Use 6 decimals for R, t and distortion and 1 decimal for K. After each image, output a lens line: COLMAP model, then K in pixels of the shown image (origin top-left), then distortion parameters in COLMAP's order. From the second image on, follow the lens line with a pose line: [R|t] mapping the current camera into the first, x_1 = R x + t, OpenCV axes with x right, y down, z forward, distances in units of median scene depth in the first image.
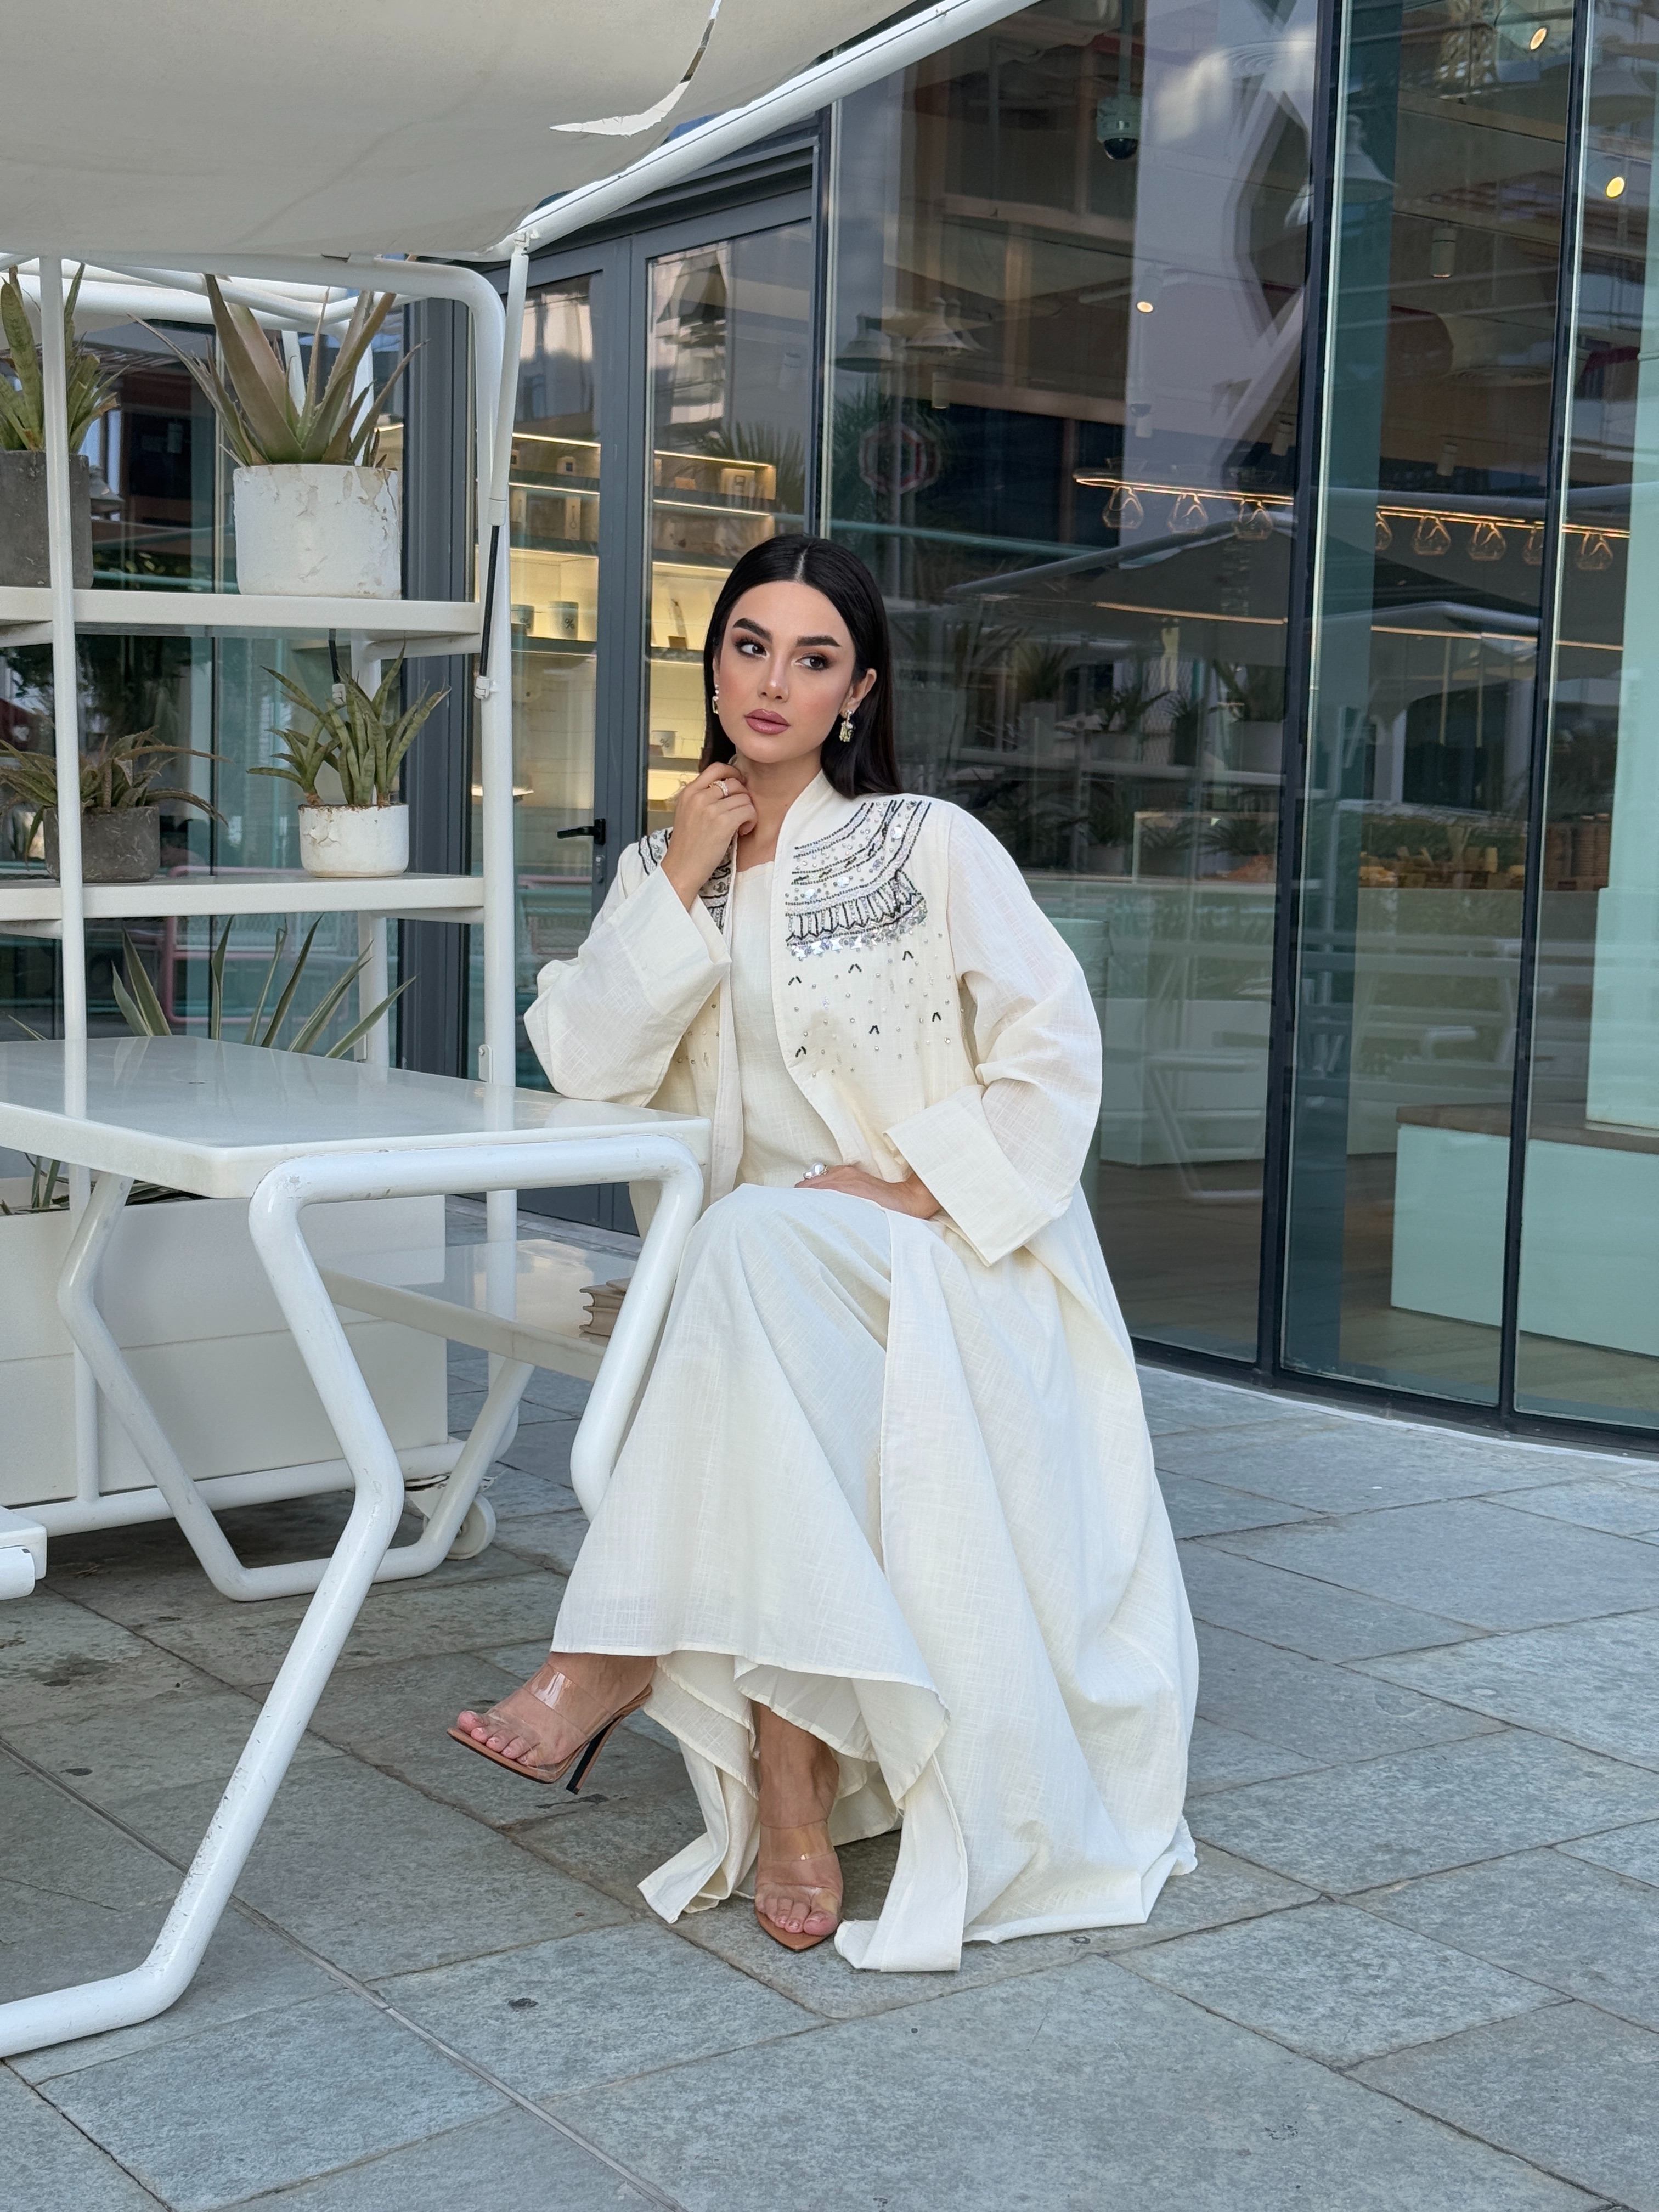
lens RADIAL K [[3072.4, 0, 829.5], [0, 3072.4, 1106.0], [0, 0, 1]] dist [0.193036, -0.435576]
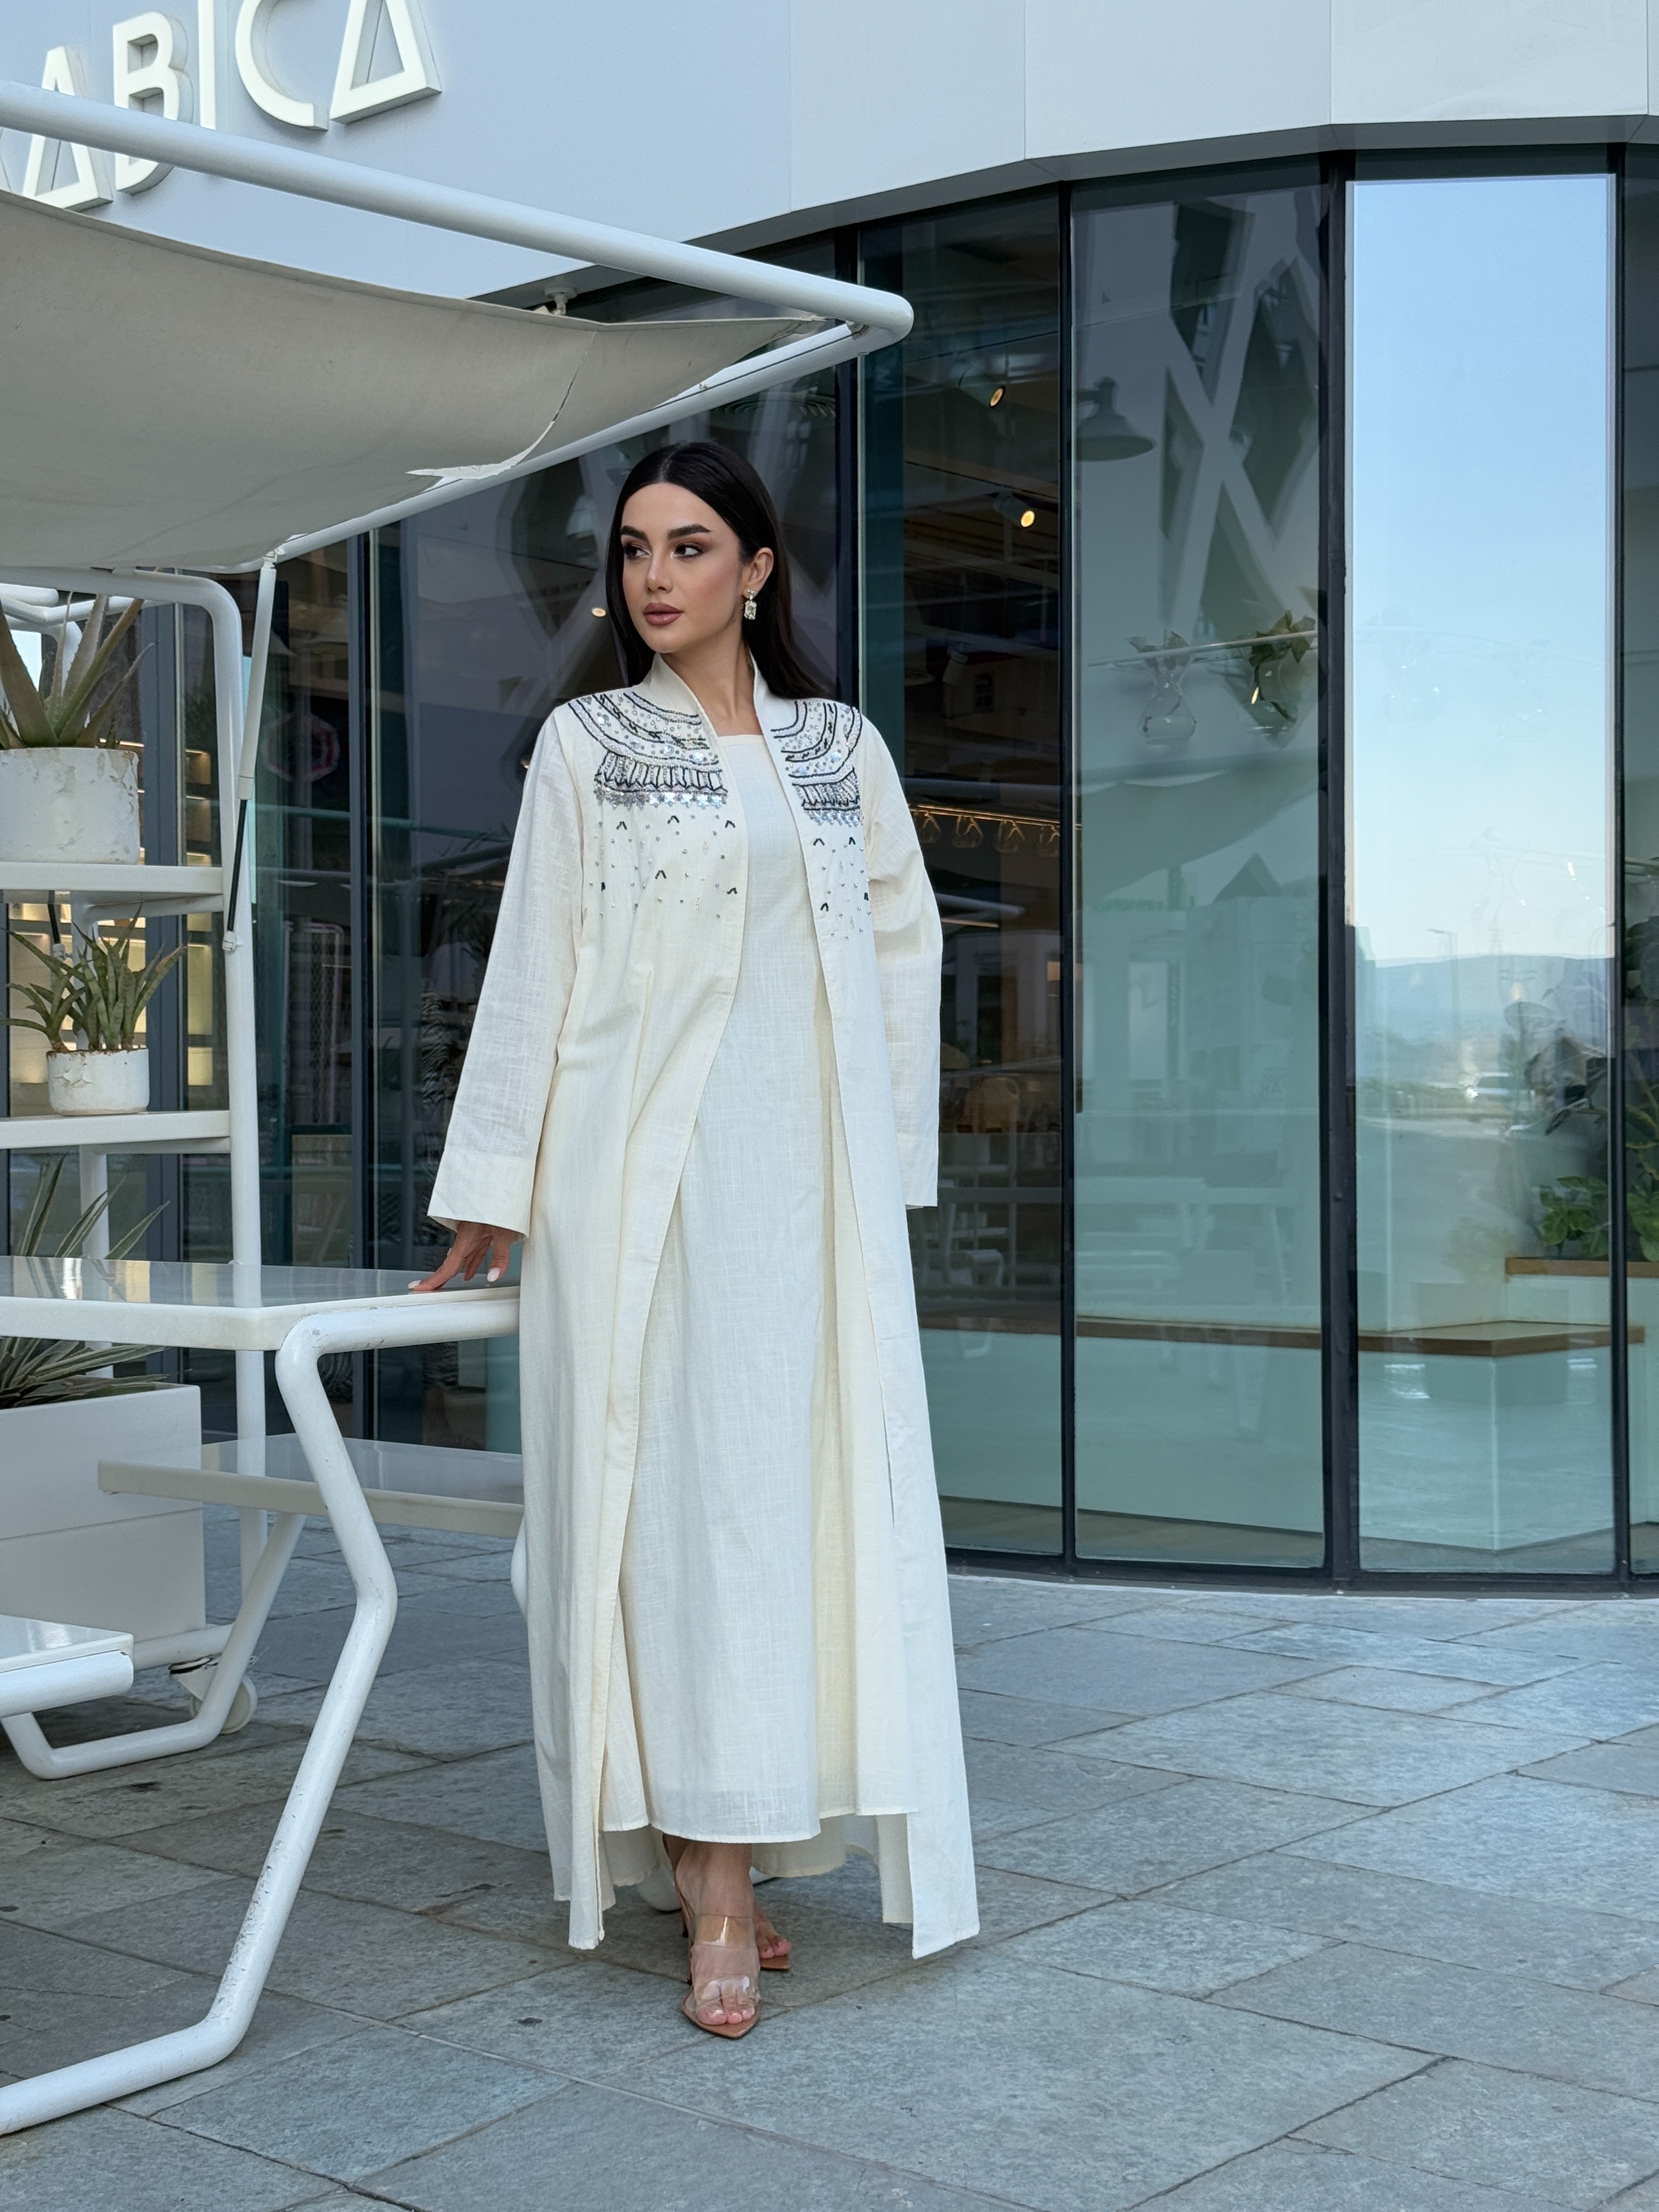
lens RADIAL K [[3056.9, 0, 829.3], [0, 3056.9, 1133.1], [0, 0, 1]] dist [0.118536, -0.077577]
pose [[0.973478, -0.033644, 0.226293, -0.162437], [0.052160, 0.995716, -0.076347, 0.031777], [-0.222755, 0.086126, 0.971063, -0.130732]]
